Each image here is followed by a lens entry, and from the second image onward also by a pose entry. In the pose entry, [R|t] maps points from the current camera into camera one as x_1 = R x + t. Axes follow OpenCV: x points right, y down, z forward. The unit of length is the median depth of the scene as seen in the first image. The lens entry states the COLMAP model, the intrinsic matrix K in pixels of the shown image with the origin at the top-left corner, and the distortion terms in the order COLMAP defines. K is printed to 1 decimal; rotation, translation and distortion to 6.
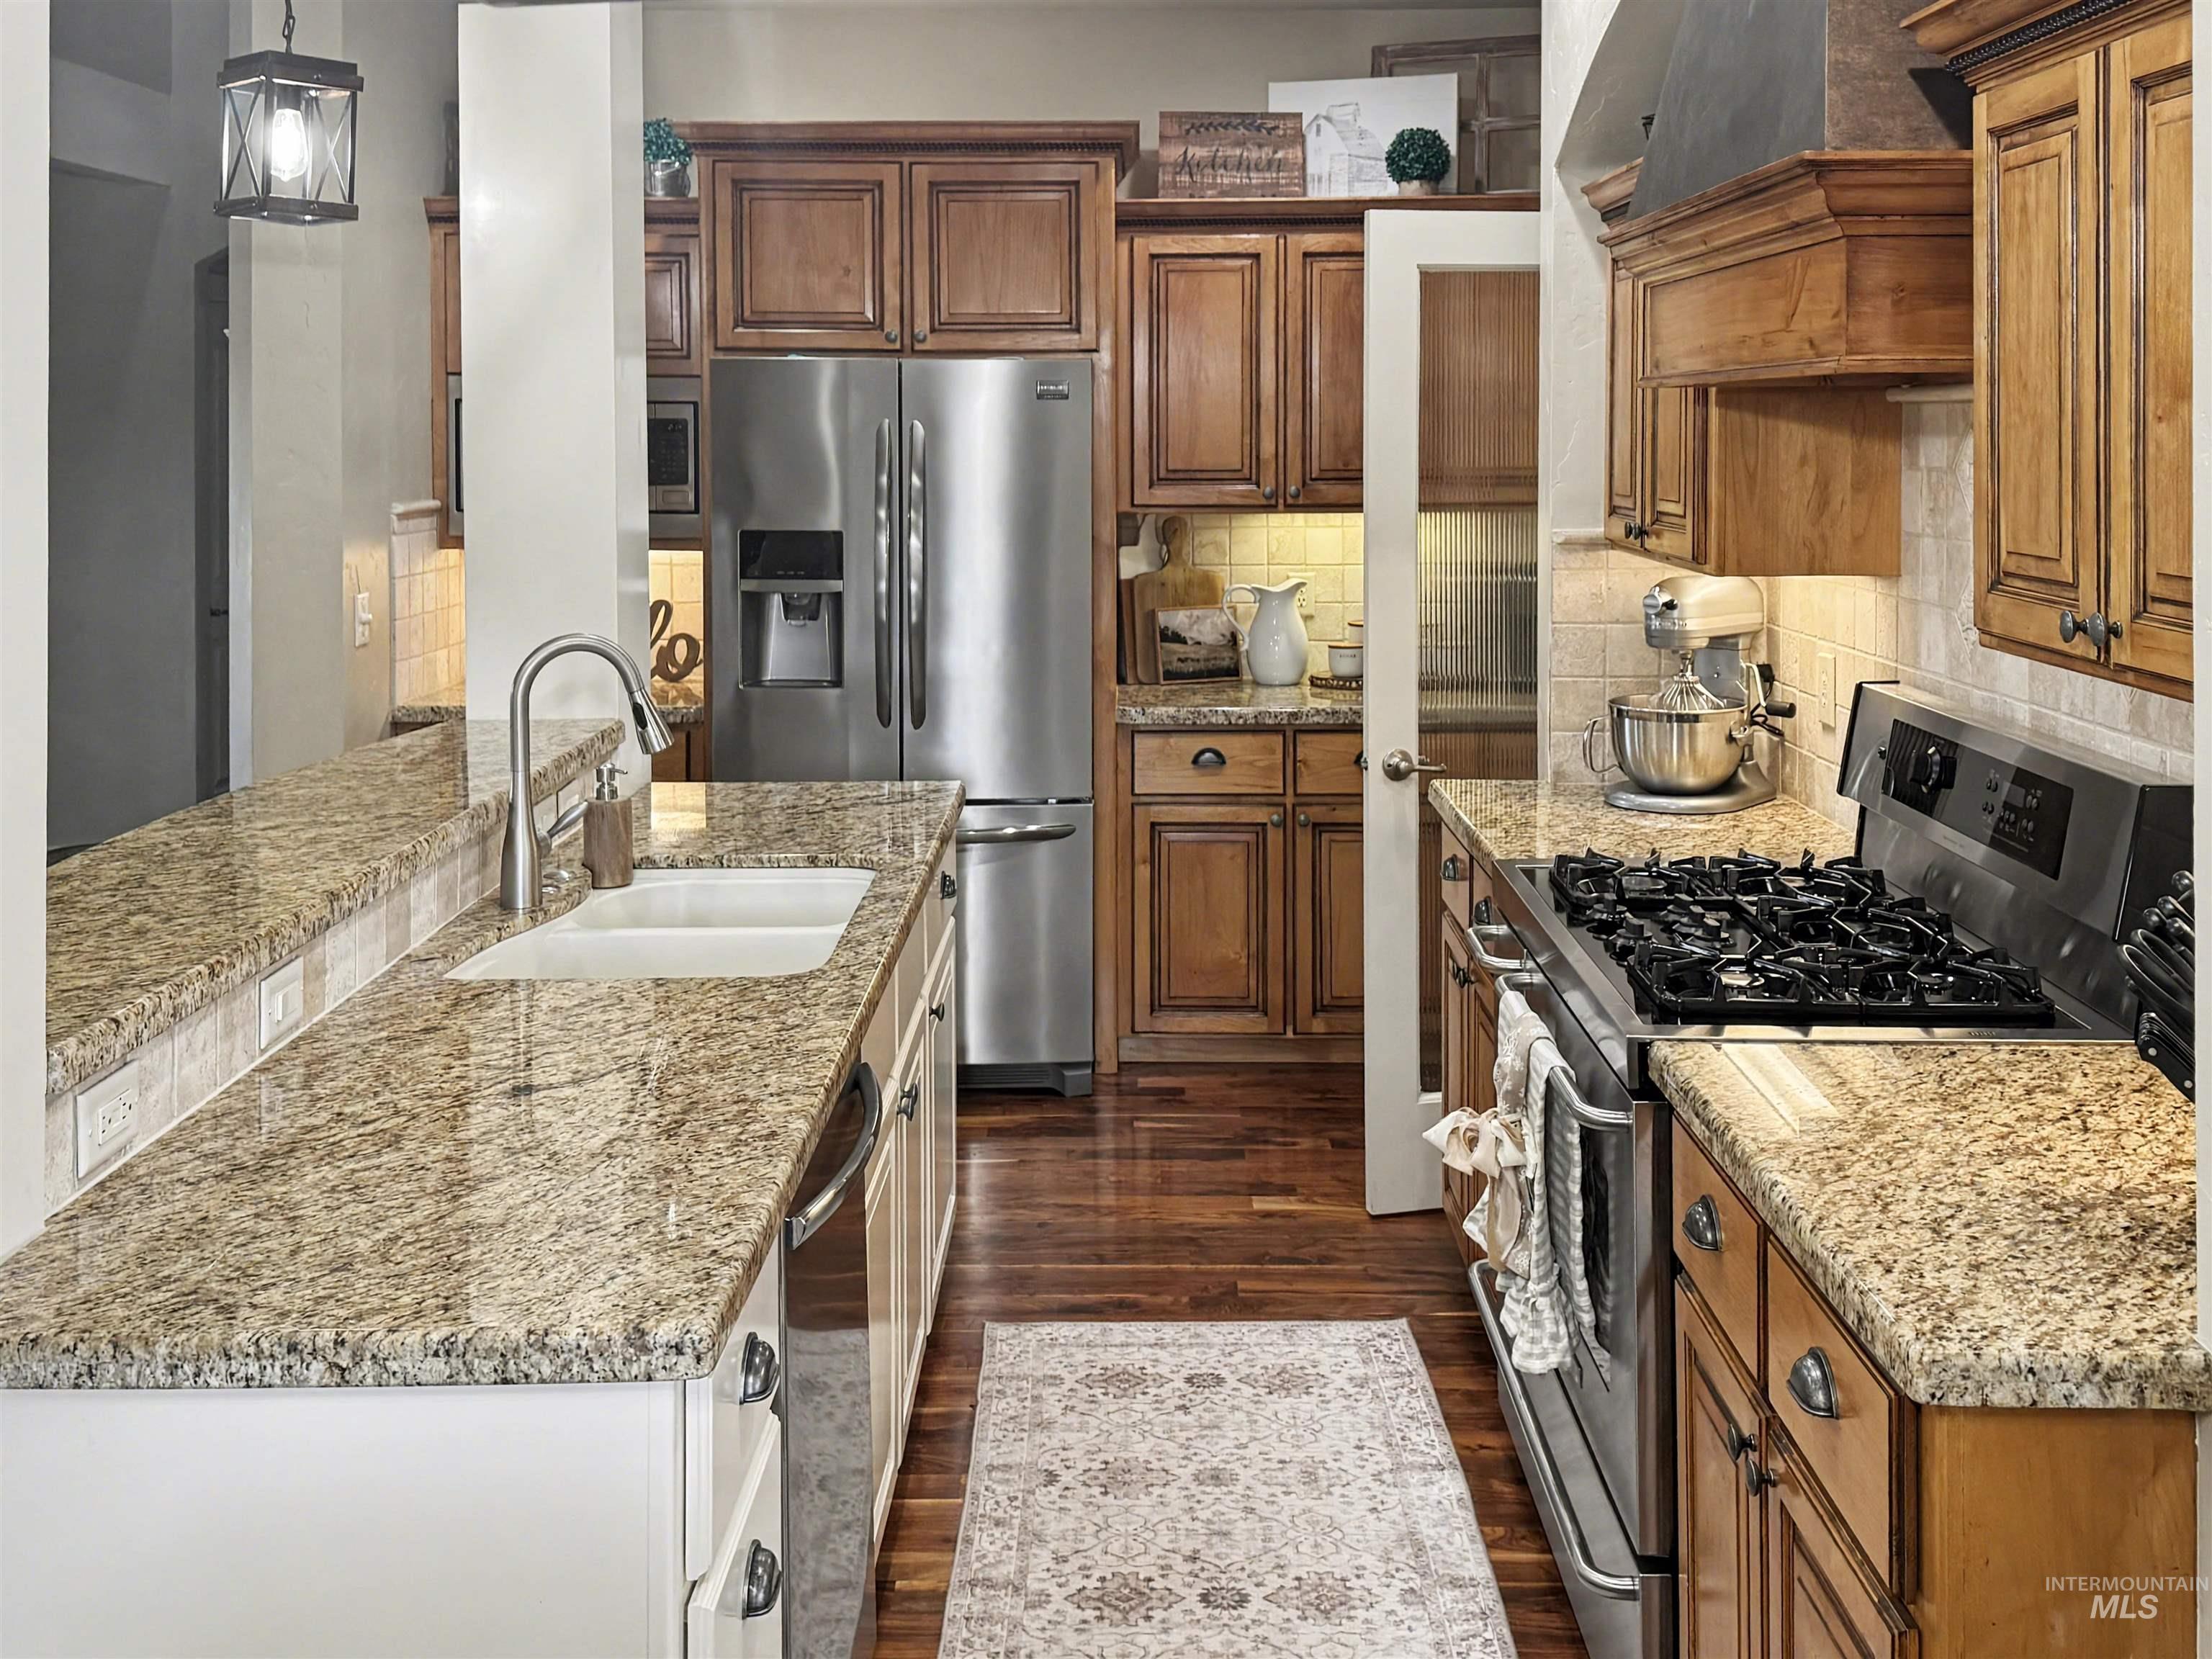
lens RADIAL K [[2178.1, 0, 1106.9], [0, 2178.1, 572.3], [0, 0, 1]] dist [0.143165, -0.238891]
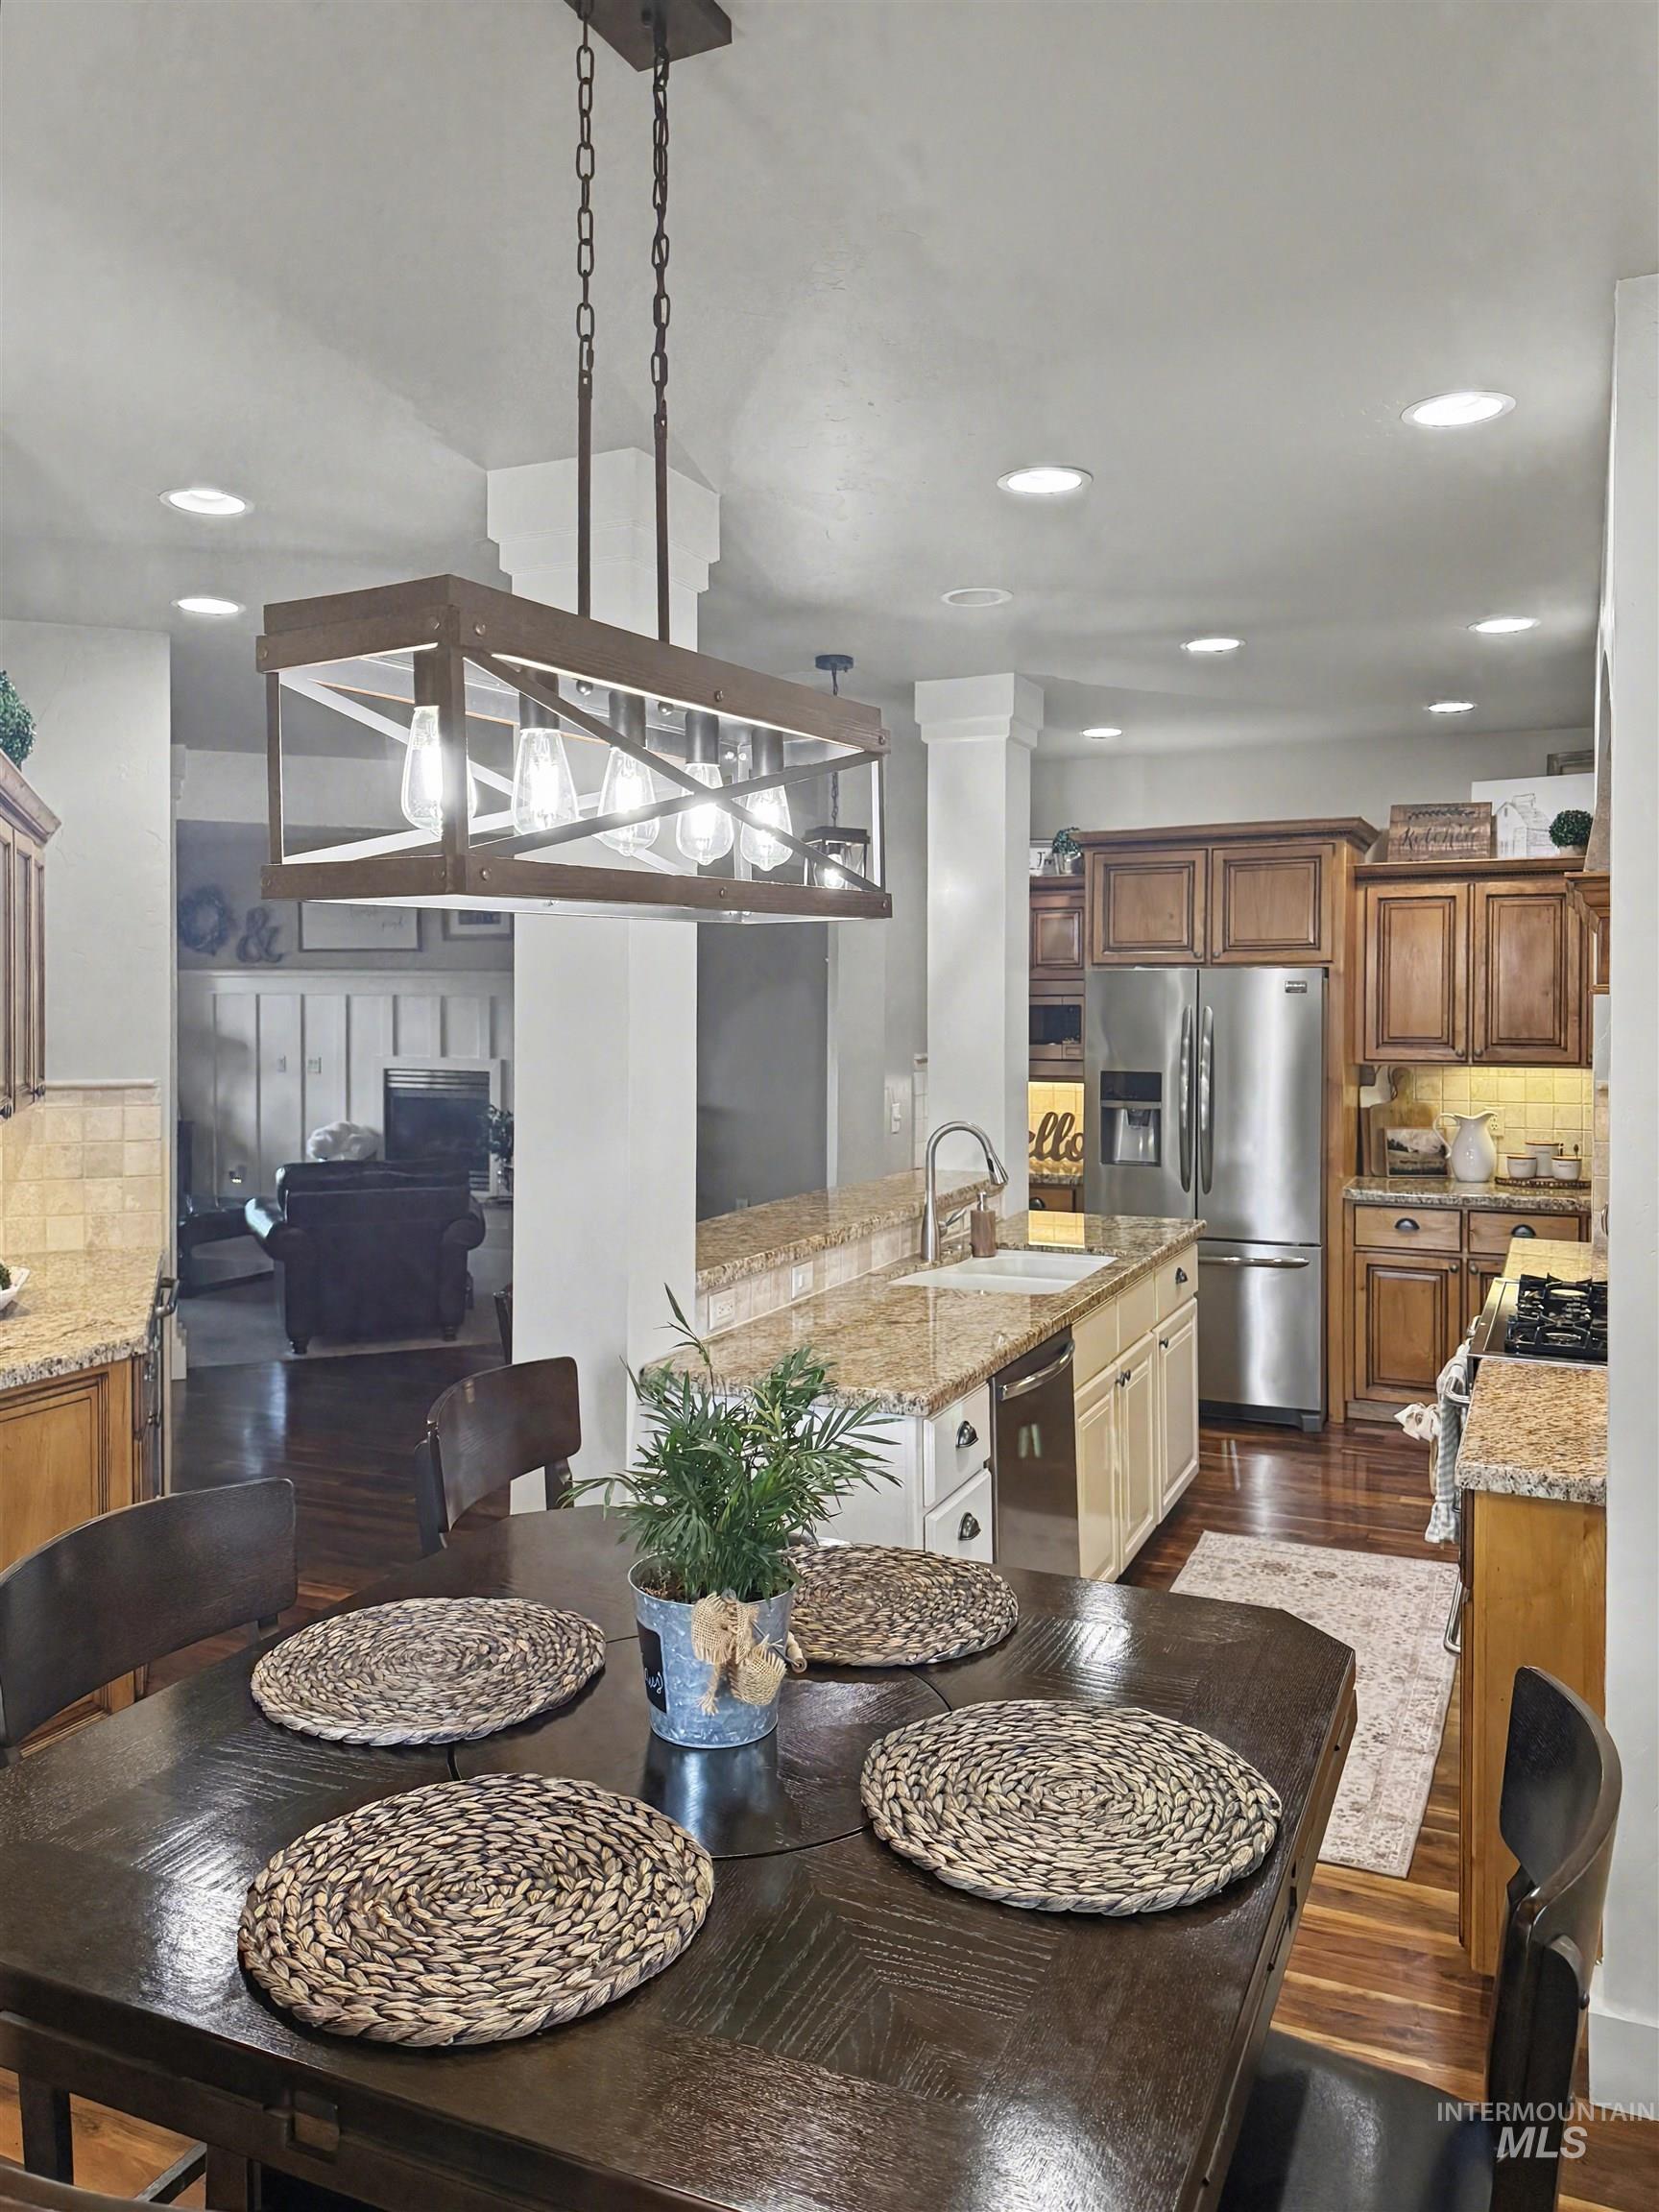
lens RADIAL K [[1598.6, 0, 829.5], [0, 1598.6, 1106.0], [0, 0, 1]] dist [0.009377, -0.162753]
pose [[0.914179, 0.027017, -0.404408, 0.131478], [-0.026096, 0.999629, 0.007790, 0.003330], [0.404469, 0.003432, 0.914545, -0.201454]]
